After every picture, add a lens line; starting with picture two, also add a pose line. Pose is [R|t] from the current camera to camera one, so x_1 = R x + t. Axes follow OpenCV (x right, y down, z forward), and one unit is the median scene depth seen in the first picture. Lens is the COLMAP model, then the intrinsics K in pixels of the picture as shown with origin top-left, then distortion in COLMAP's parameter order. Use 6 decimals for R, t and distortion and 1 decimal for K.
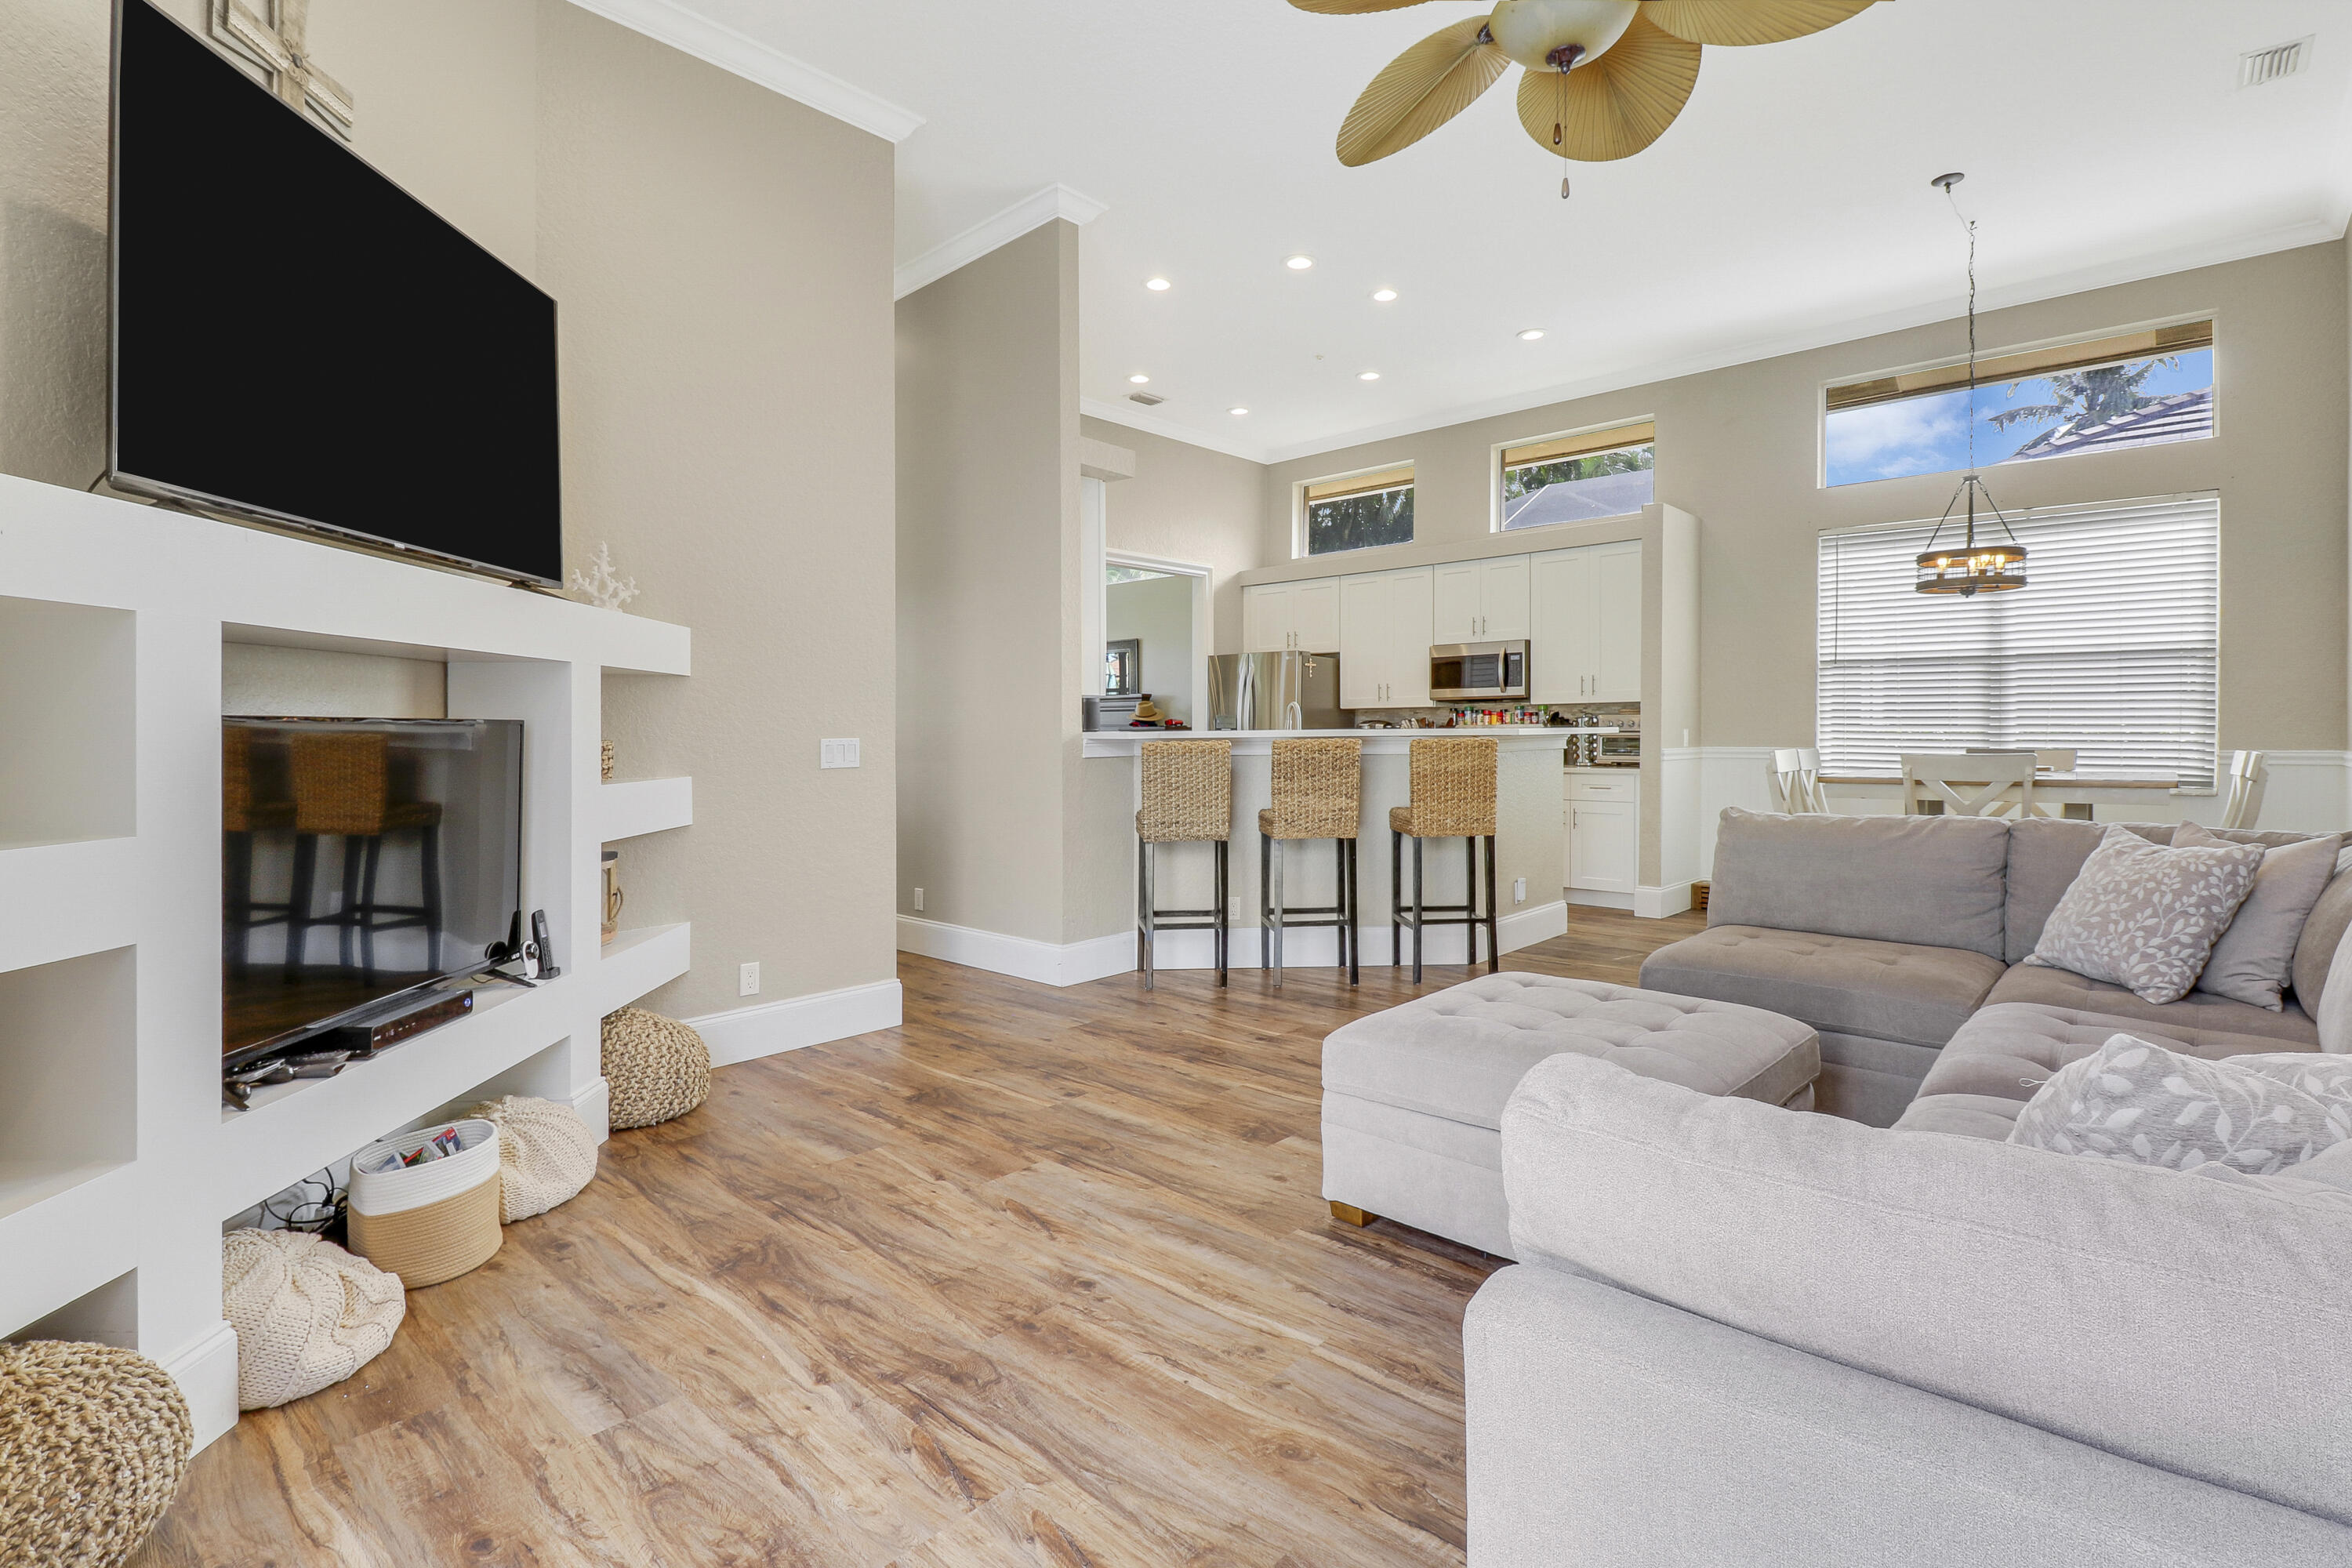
lens RADIAL K [[1116.2, 0, 1163.7], [0, 1116.2, 746.8], [0, 0, 1]] dist [-0.000648, -0.008163]
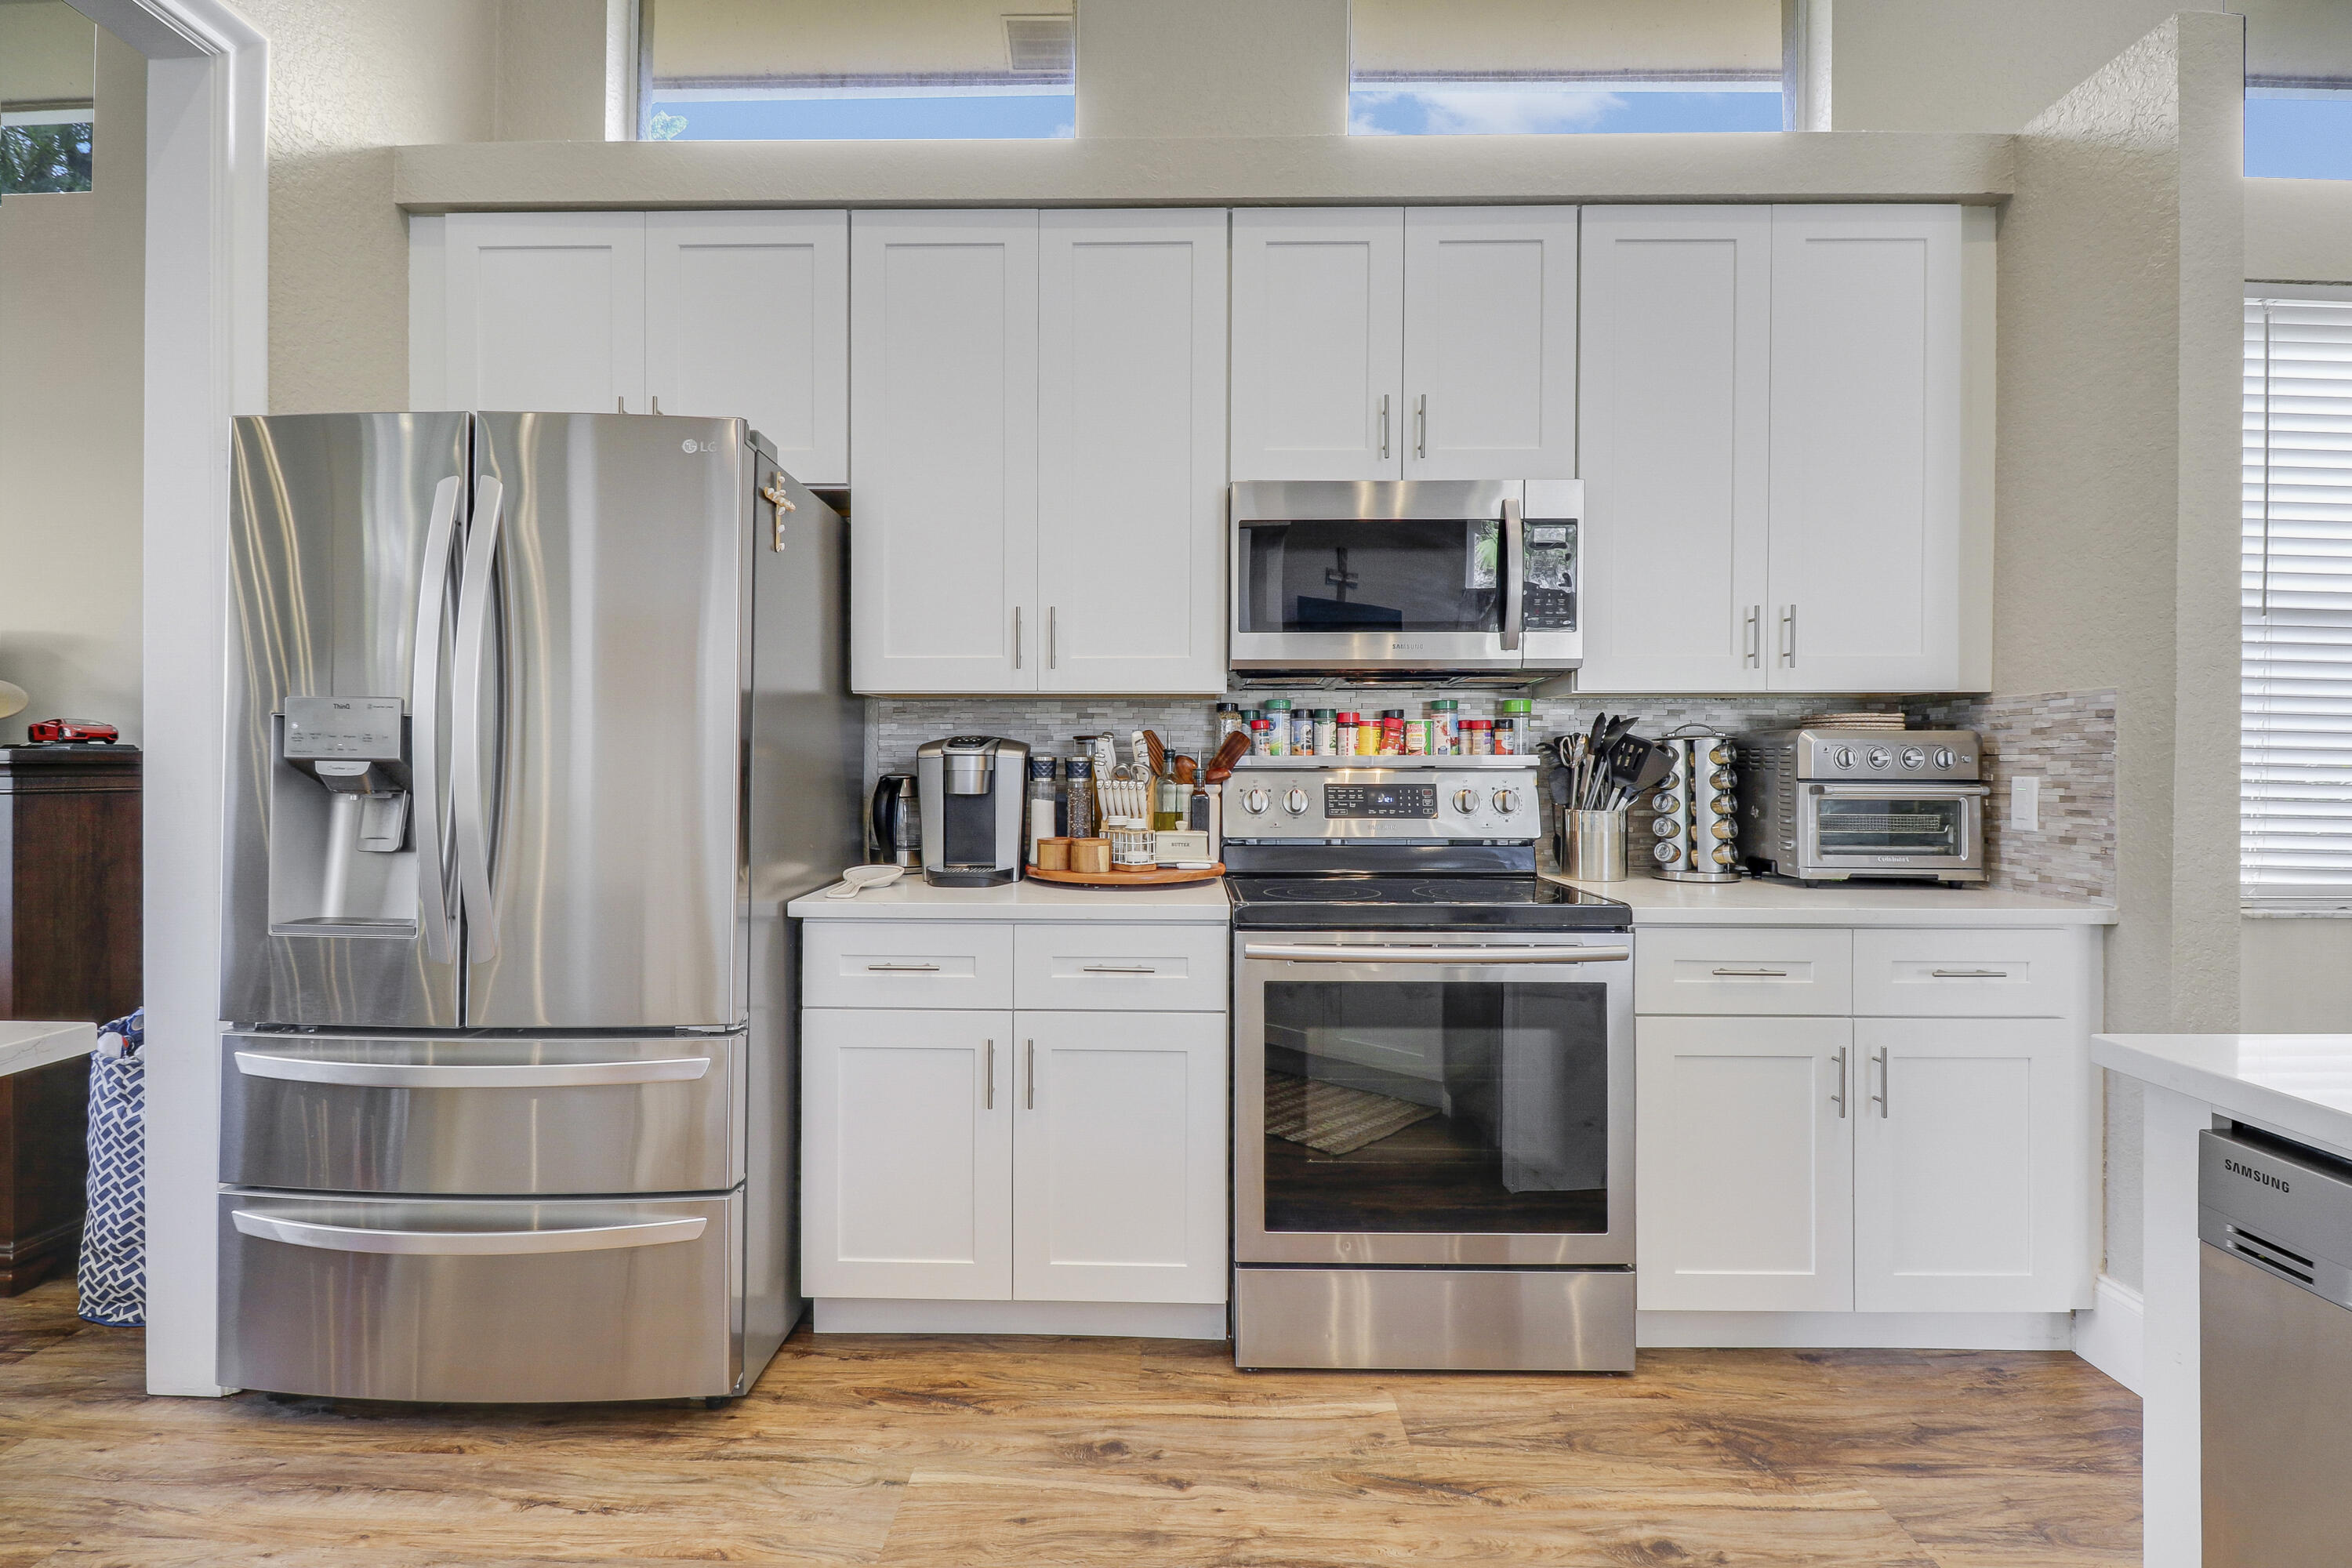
lens RADIAL K [[1116.2, 0, 1165.0], [0, 1116.2, 774.0], [0, 0, 1]] dist [-0.000648, -0.008163]
pose [[0.739156, -0.000382, 0.673535, 0.075964], [0.004415, 0.999981, -0.004277, -0.031878], [-0.673520, 0.006135, 0.739143, 1.860747]]
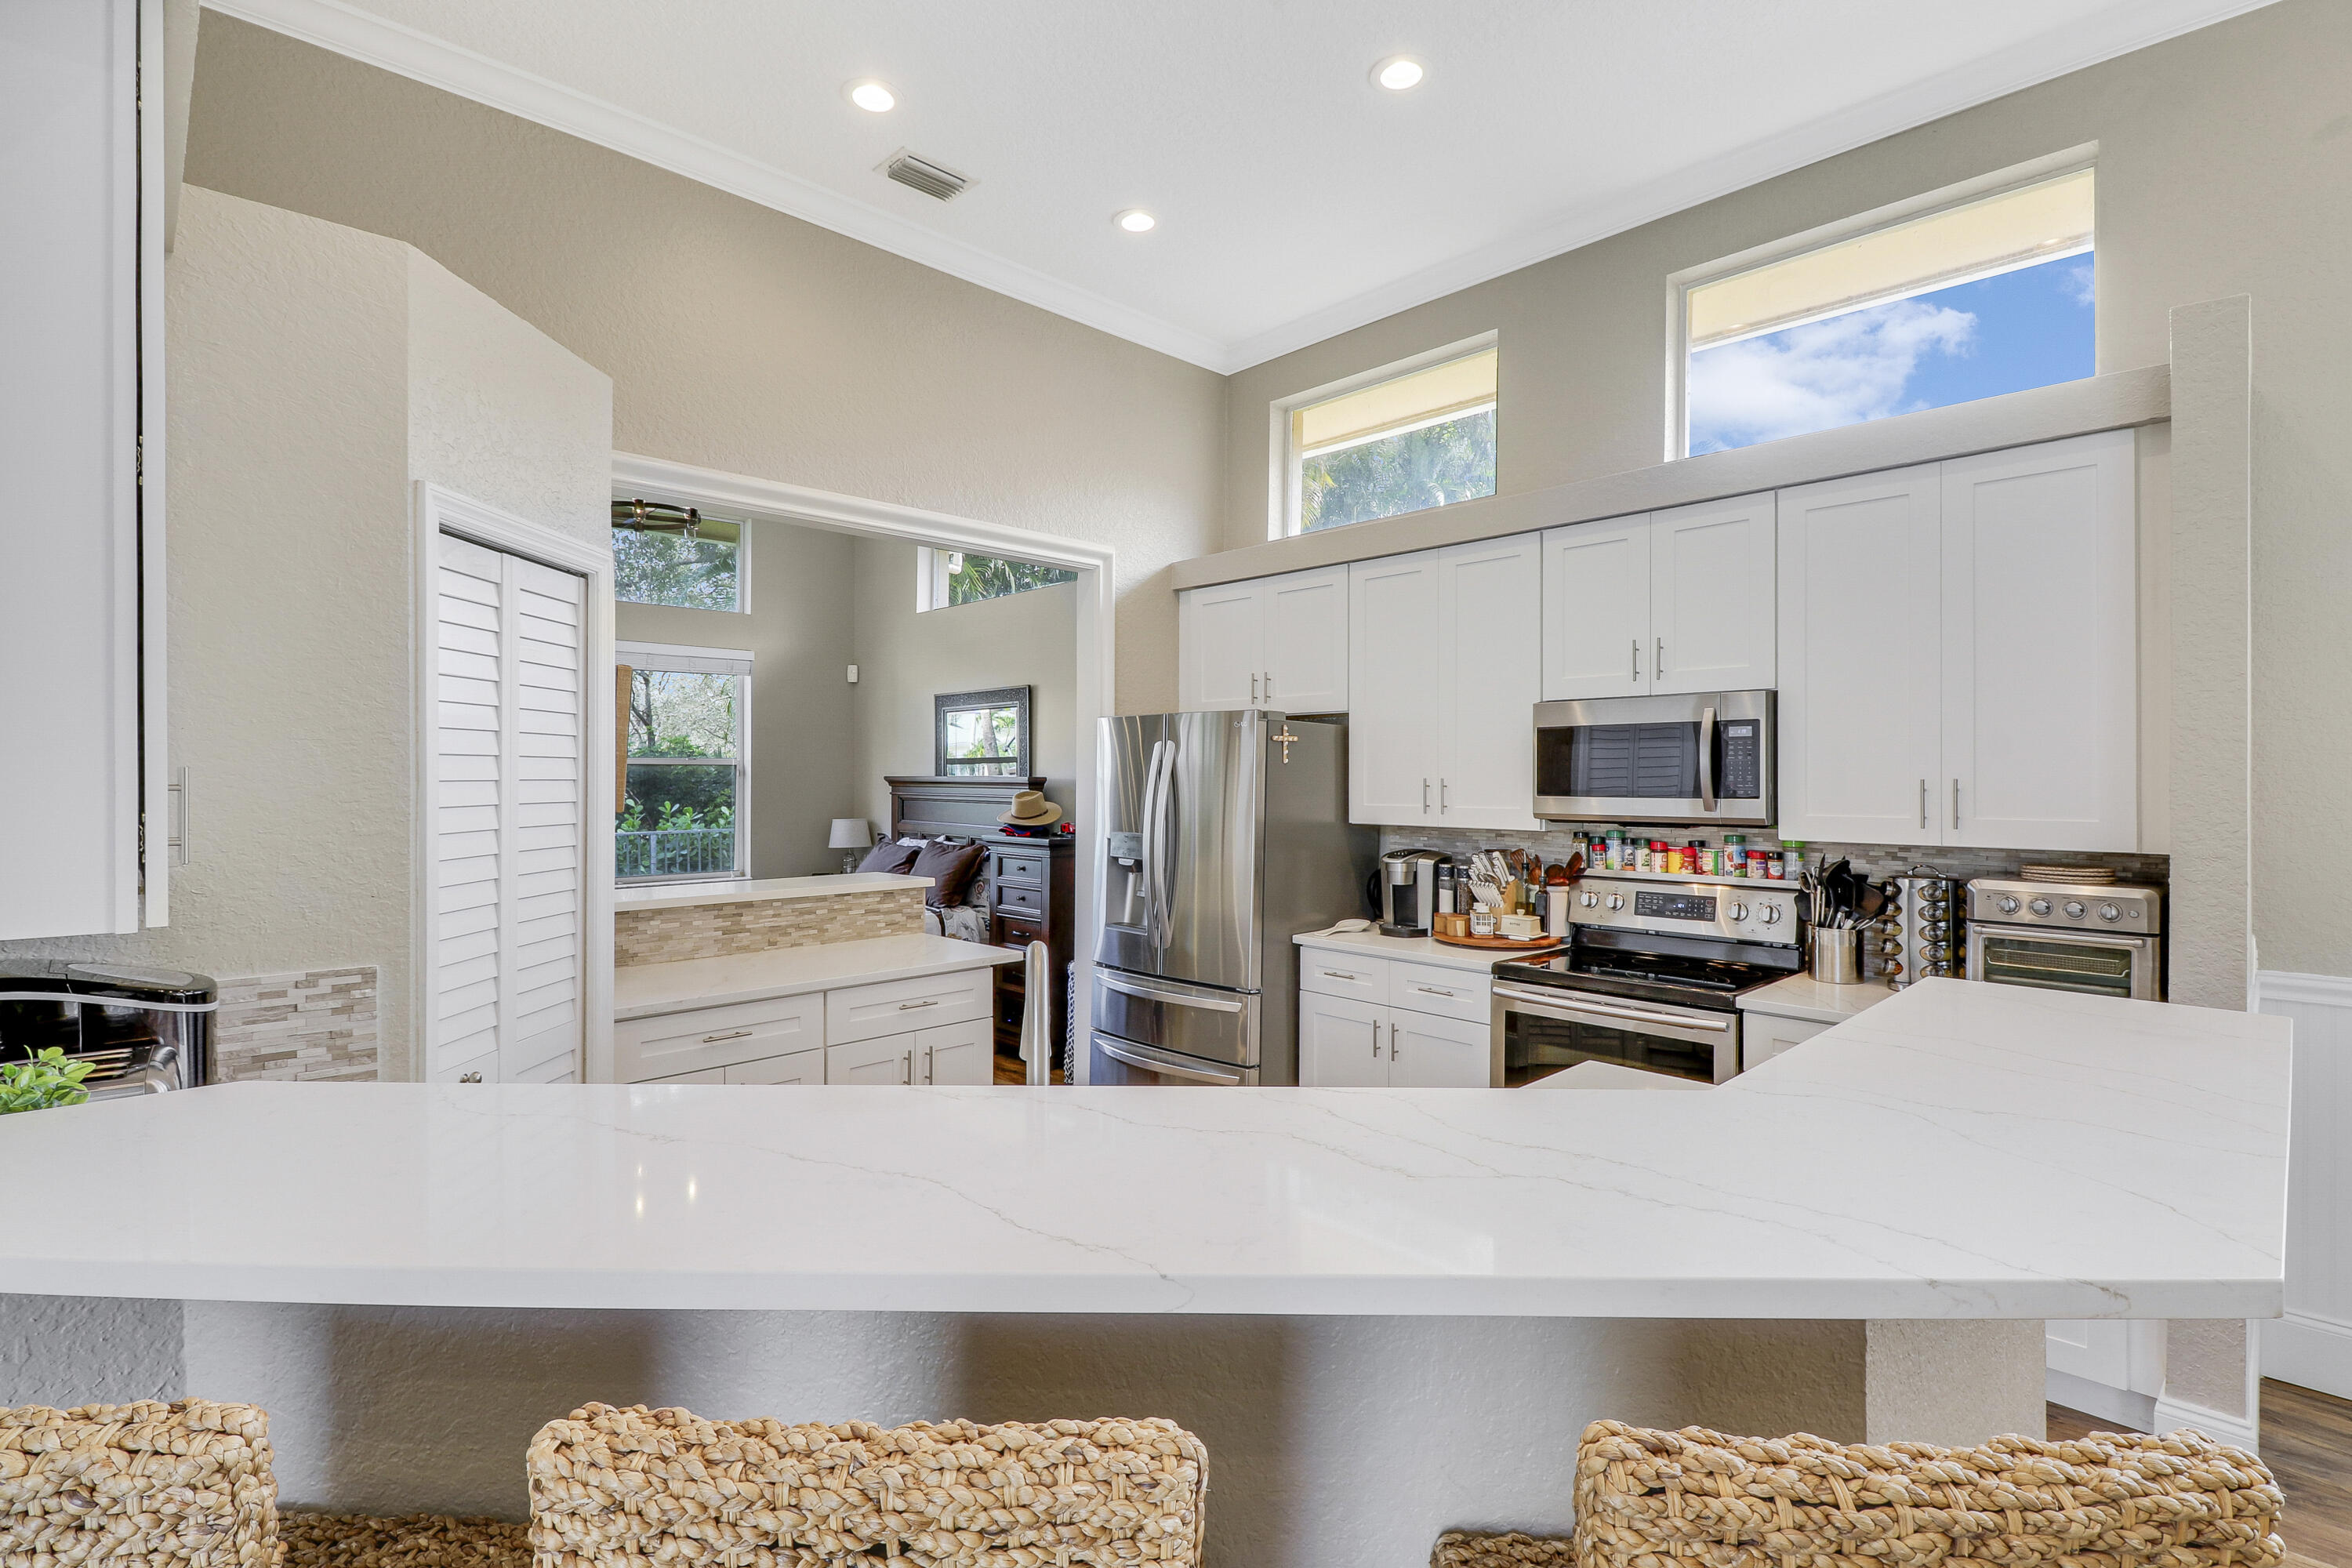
lens RADIAL K [[1116.2, 0, 1155.5], [0, 1116.2, 778.6], [0, 0, 1]] dist [-0.000648, -0.008163]
pose [[0.998037, 0.008193, -0.062084, 0.255860], [-0.008995, 0.999879, -0.012661, -0.119271], [0.061973, 0.013195, 0.997991, 1.225762]]
